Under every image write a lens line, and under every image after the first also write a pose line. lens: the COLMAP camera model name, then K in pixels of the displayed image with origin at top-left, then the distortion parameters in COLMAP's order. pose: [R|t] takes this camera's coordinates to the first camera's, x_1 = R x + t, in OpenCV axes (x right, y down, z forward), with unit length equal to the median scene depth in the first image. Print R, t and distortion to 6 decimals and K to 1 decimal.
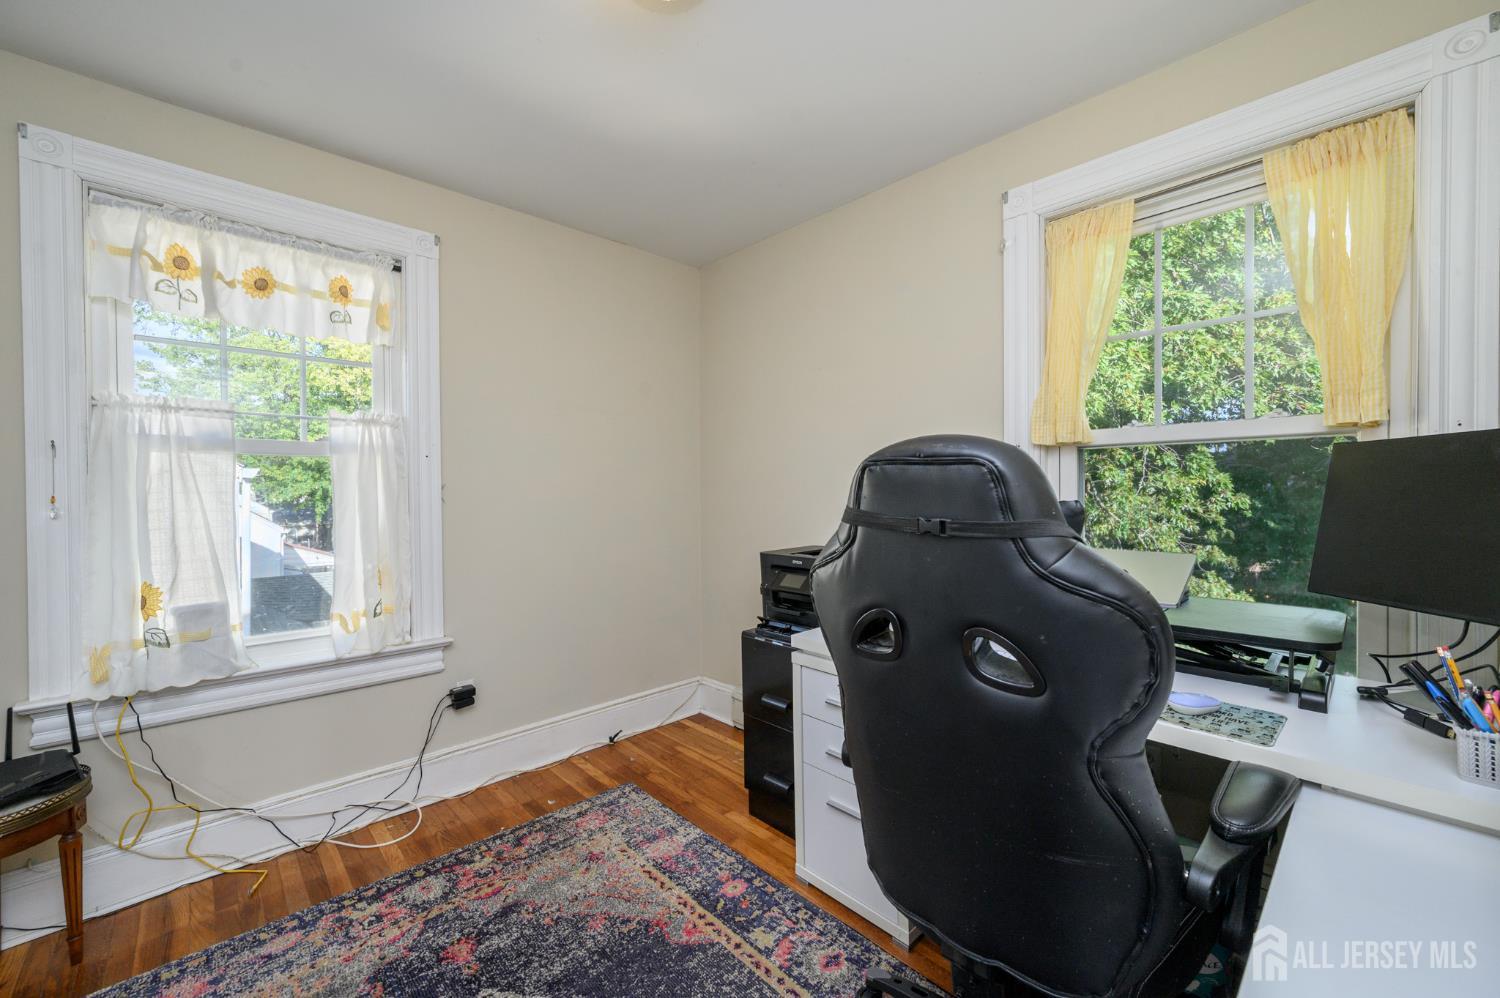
lens RADIAL K [[590.6, 0, 749.8], [0, 590.6, 501.4], [0, 0, 1]] dist [-0.000750, -0.000519]
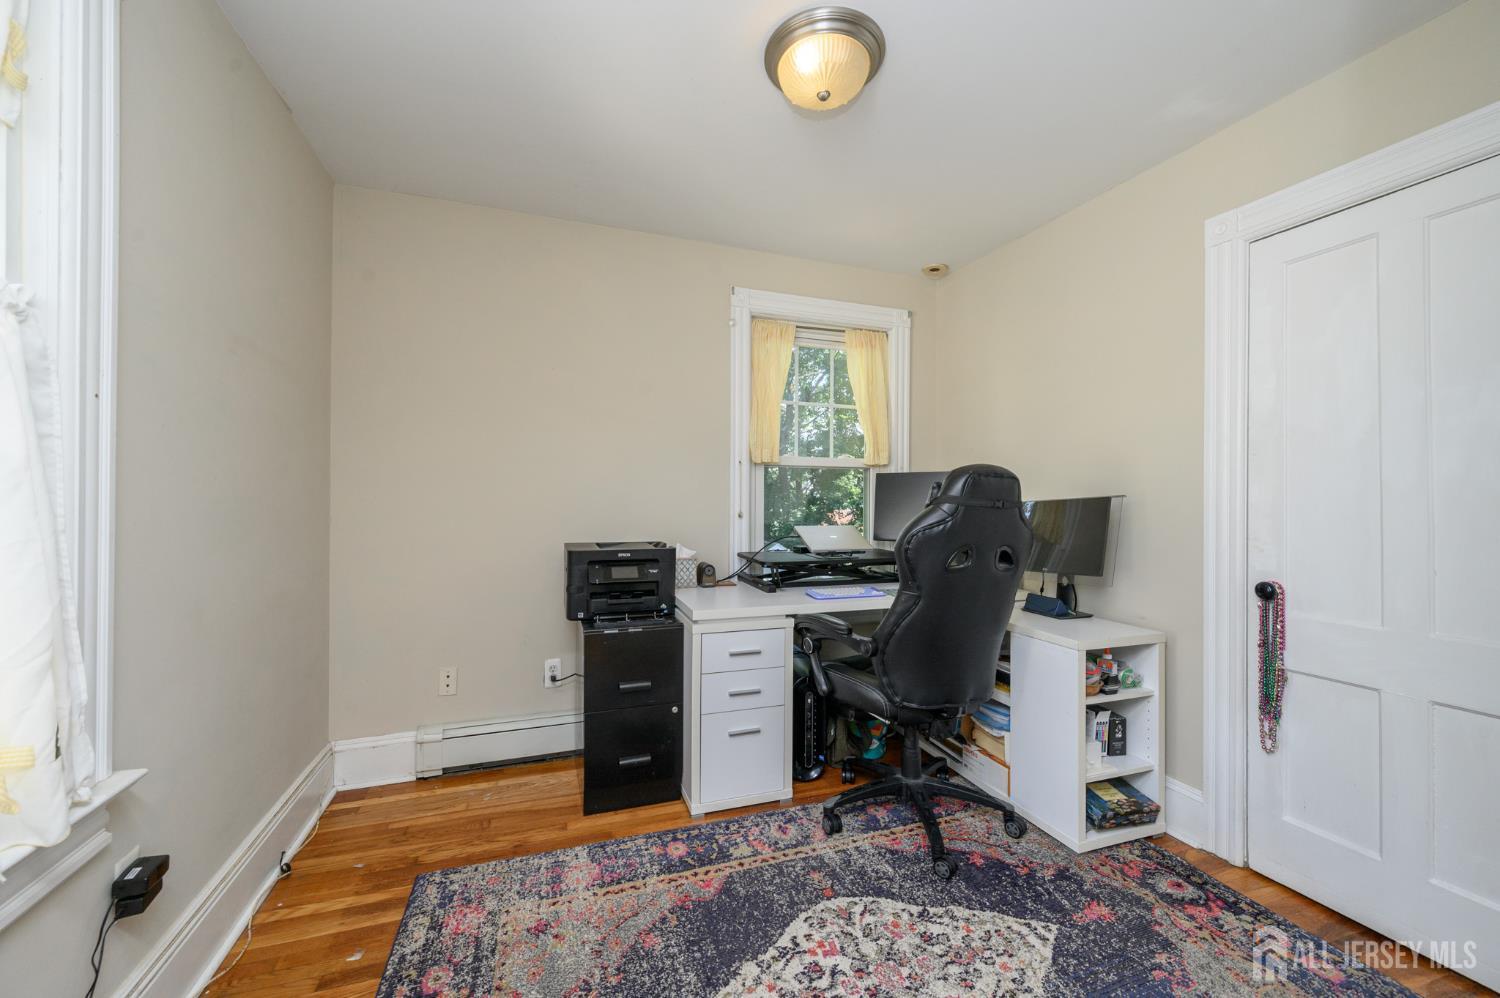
lens RADIAL K [[590.6, 0, 746.9], [0, 590.6, 497.7], [0, 0, 1]] dist [-0.000750, -0.000519]
pose [[0.400873, 0.008955, 0.916090, -0.933827], [0.006527, 0.999899, -0.012631, 0.015571], [-0.916110, 0.011043, 0.400774, 0.411413]]
